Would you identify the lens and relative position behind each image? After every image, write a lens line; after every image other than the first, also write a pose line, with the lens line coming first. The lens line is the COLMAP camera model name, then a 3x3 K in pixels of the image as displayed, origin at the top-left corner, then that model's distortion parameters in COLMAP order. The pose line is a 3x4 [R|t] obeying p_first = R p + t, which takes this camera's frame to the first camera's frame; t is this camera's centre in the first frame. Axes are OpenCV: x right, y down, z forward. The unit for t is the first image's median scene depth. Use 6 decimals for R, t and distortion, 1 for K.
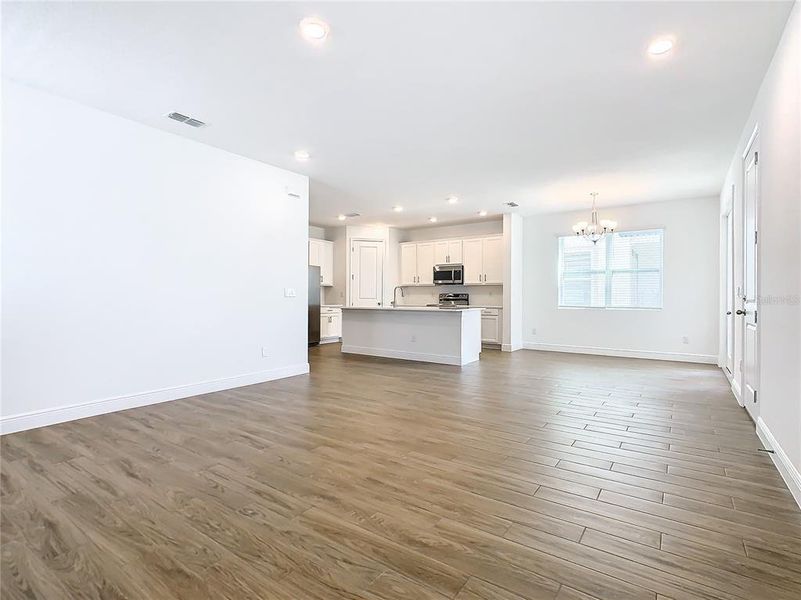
lens RADIAL K [[402.0, 0, 400.4], [0, 402.0, 292.5], [0, 0, 1]] dist [0.002424, 0.000707]
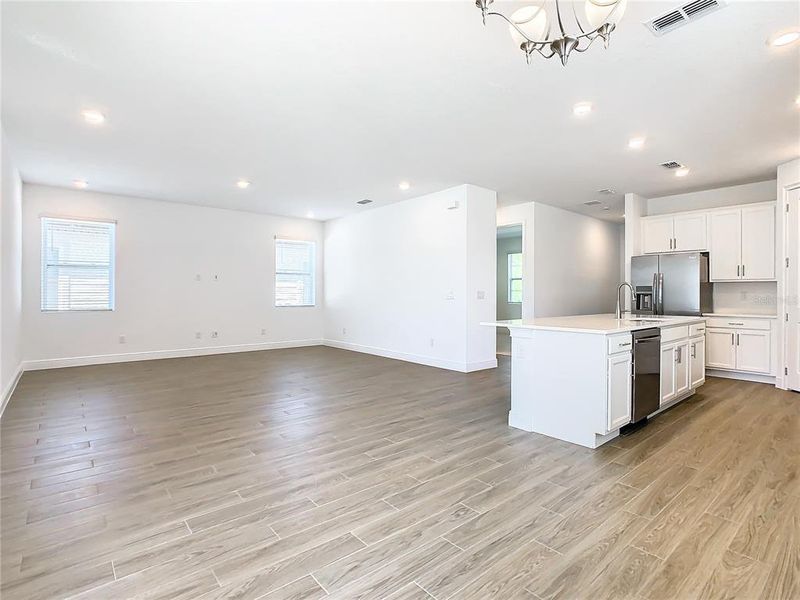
lens RADIAL K [[403.7, 0, 402.7], [0, 403.7, 293.8], [0, 0, 1]] dist [-0.010083, 0.000444]
pose [[-0.262169, -0.004197, -0.965013, 0.514115], [0.006511, 0.999960, -0.006118, 0.001252], [0.965000, -0.007887, -0.262131, 0.686571]]
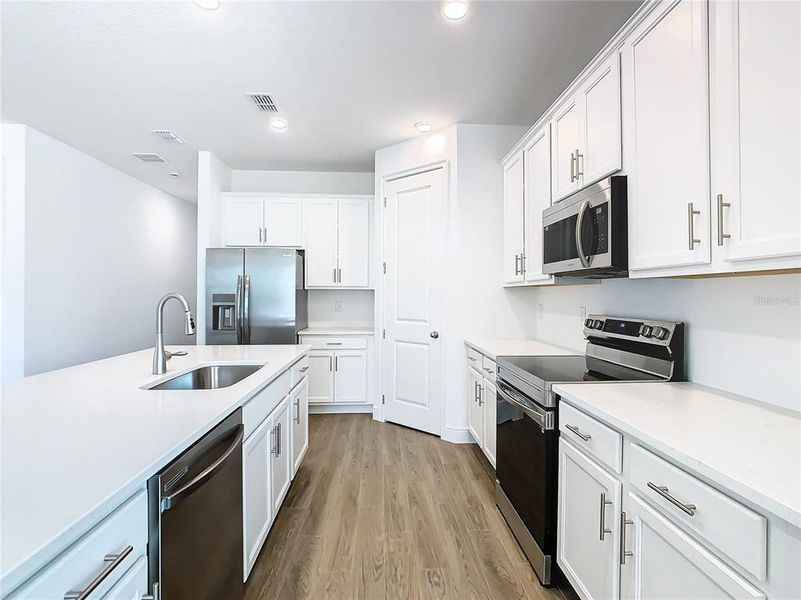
lens RADIAL K [[402.0, 0, 400.4], [0, 402.0, 292.5], [0, 0, 1]] dist [0.002424, 0.000707]
pose [[0.615216, -0.009071, -0.788306, 0.232553], [0.009062, 0.999949, -0.004434, -0.010922], [0.788306, -0.004416, 0.615267, 0.778829]]
